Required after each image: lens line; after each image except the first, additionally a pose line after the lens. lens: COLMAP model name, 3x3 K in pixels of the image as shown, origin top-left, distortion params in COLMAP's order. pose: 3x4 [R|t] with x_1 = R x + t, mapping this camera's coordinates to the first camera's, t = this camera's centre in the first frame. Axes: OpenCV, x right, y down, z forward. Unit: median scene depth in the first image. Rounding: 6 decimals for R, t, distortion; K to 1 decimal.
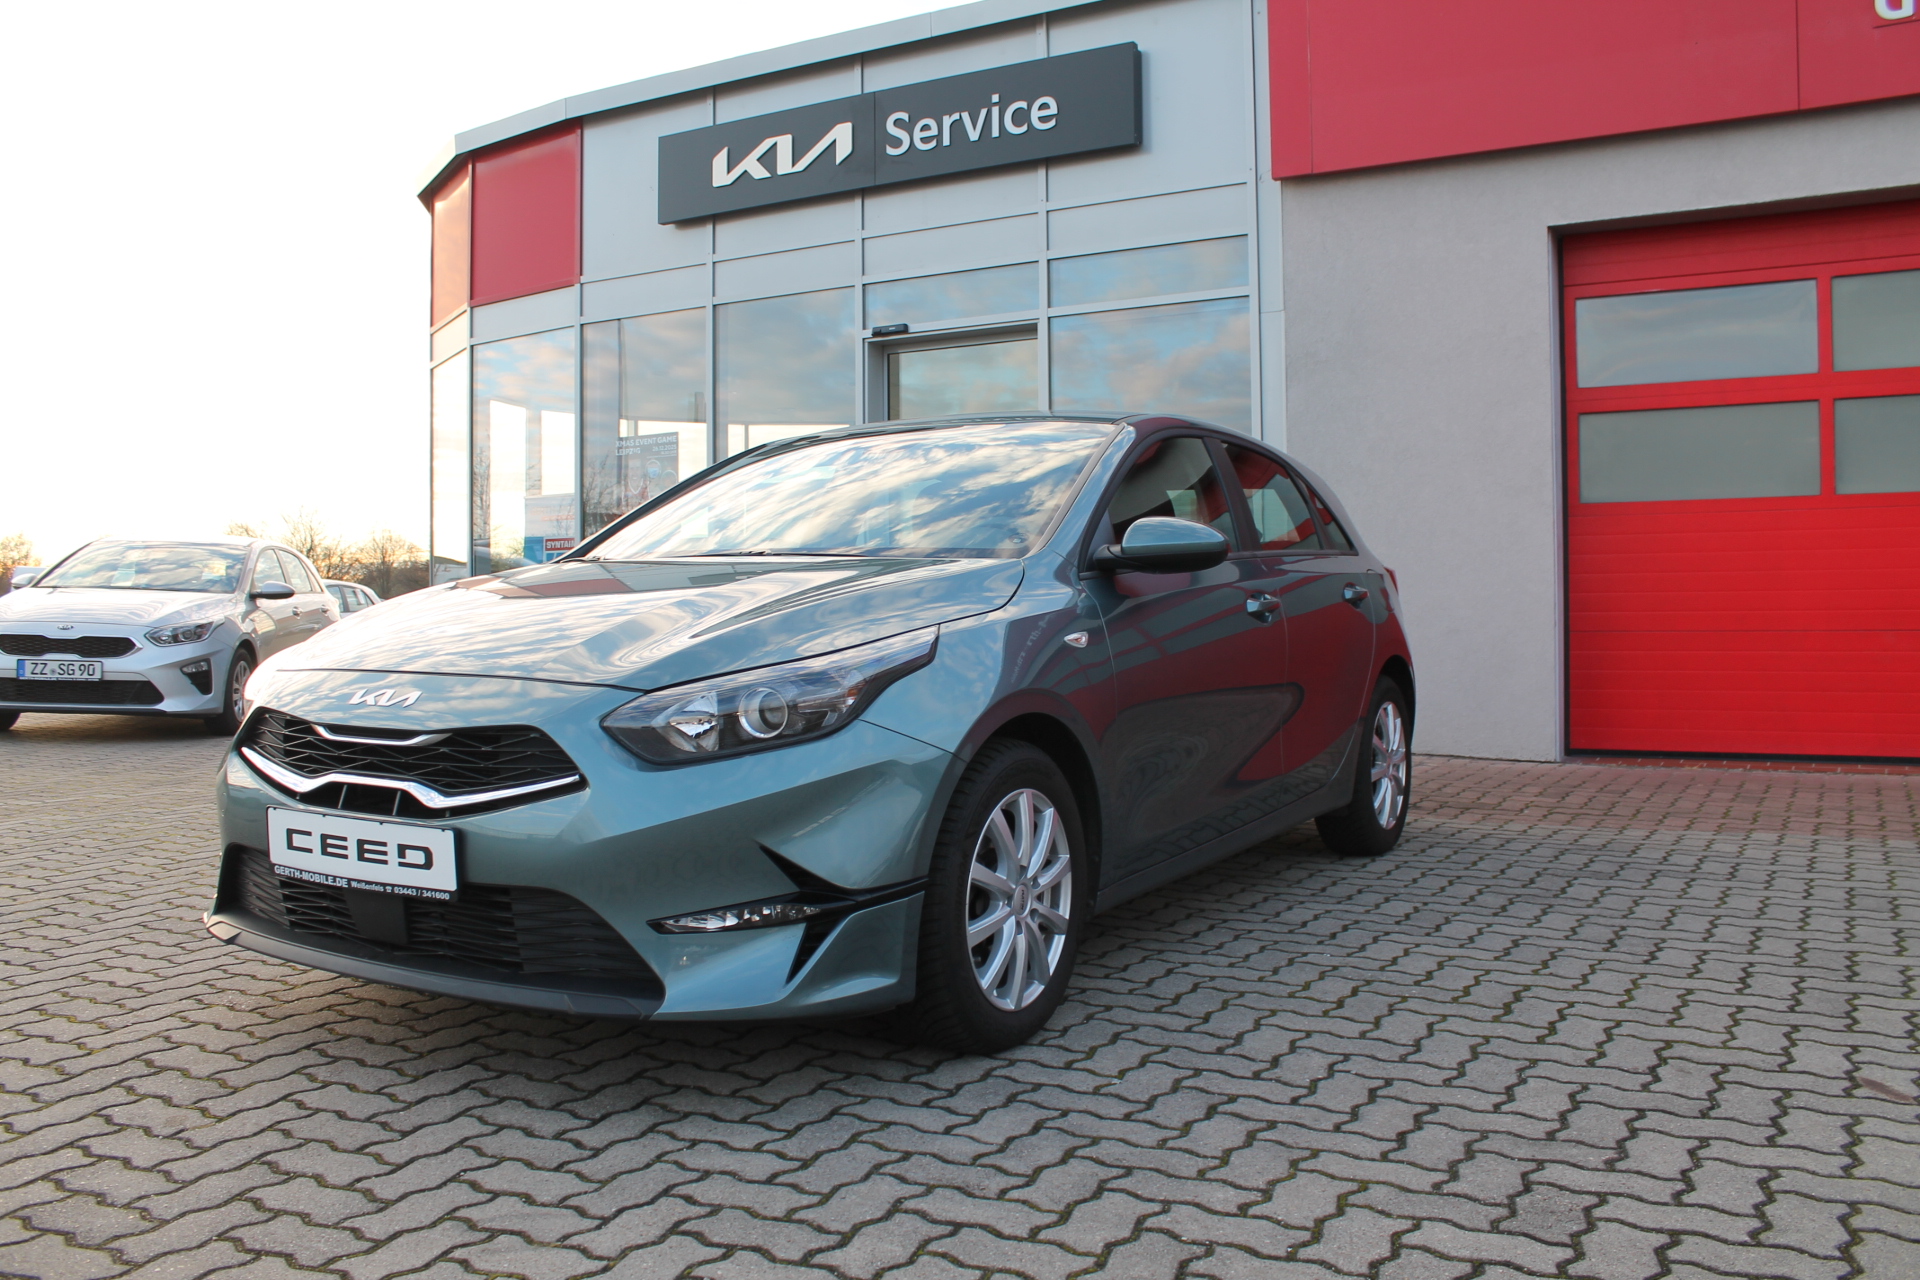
lens RADIAL K [[1630.8, 0, 950.5], [0, 1630.8, 642.7], [0, 0, 1]] dist [-0.129832, 0.134573]
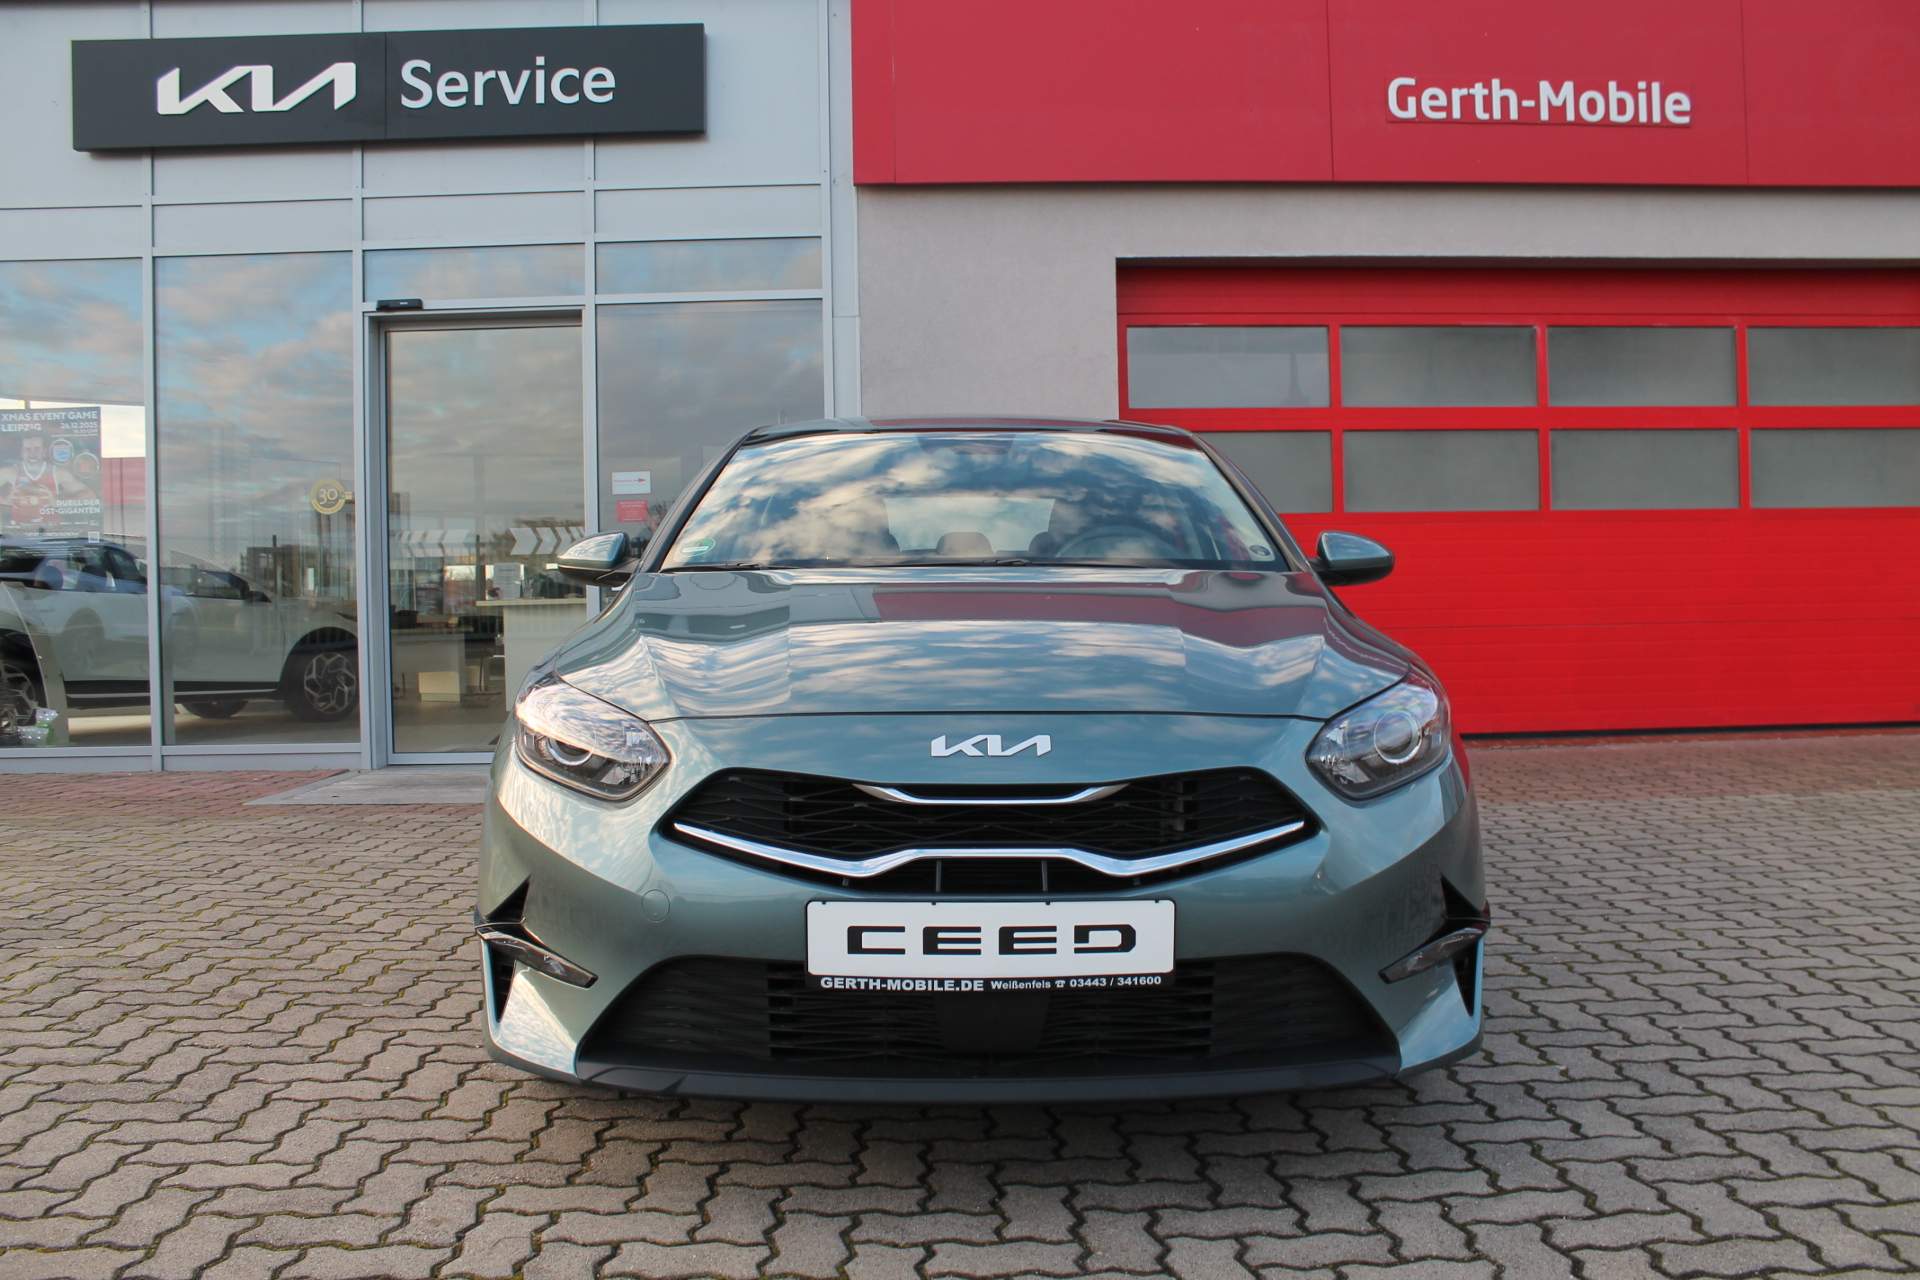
lens RADIAL K [[1630.8, 0, 958.3], [0, 1630.8, 633.7], [0, 0, 1]] dist [-0.129832, 0.134573]
pose [[0.853075, -0.018484, 0.521461, -0.250523], [0.021483, 0.999769, 0.000293, -0.007042], [-0.521346, 0.010952, 0.853275, 0.102210]]
